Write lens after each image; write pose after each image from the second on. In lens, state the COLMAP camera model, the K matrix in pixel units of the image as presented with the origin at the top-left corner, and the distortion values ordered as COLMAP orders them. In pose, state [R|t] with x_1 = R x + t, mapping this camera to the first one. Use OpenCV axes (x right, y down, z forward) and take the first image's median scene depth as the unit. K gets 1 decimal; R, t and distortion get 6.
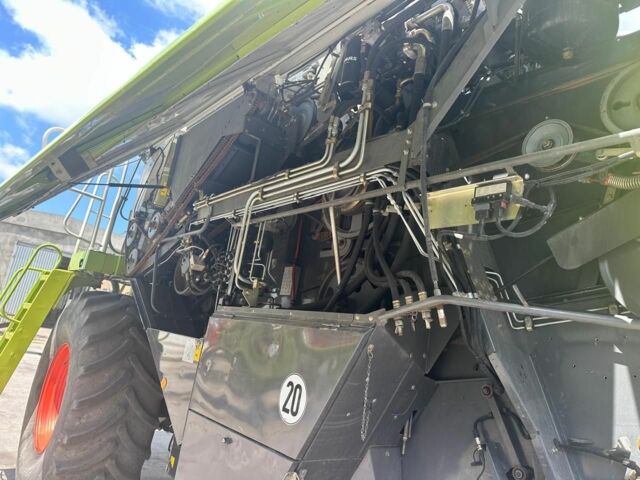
lens RADIAL K [[449.0, 0, 319.8], [0, 449.0, 234.8], [0, 0, 1]] dist [0.038630, -0.039444]
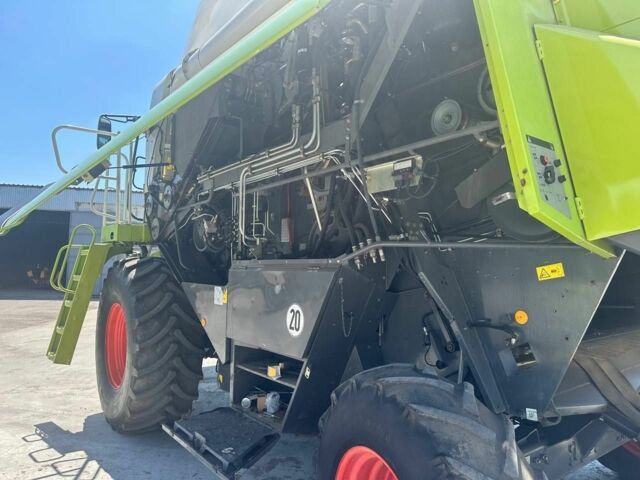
lens RADIAL K [[449.0, 0, 322.6], [0, 449.0, 242.2], [0, 0, 1]] dist [0.038630, -0.039444]
pose [[0.988777, -0.146133, -0.031074, 0.088405], [0.149357, 0.971847, 0.182227, -0.105654], [0.003570, -0.184823, 0.982765, -0.302390]]
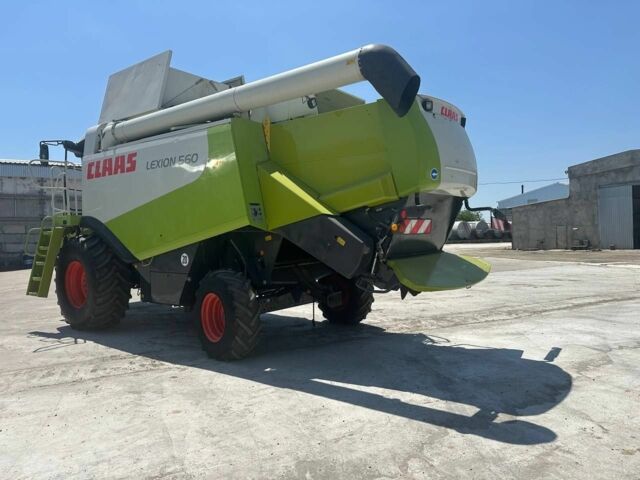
lens RADIAL K [[449.0, 0, 318.8], [0, 449.0, 236.8], [0, 0, 1]] dist [0.038630, -0.039444]
pose [[0.959995, -0.172821, 0.220323, 0.171272], [0.108012, 0.954473, 0.278056, -0.583635], [-0.258347, -0.243135, 0.934956, -2.173474]]
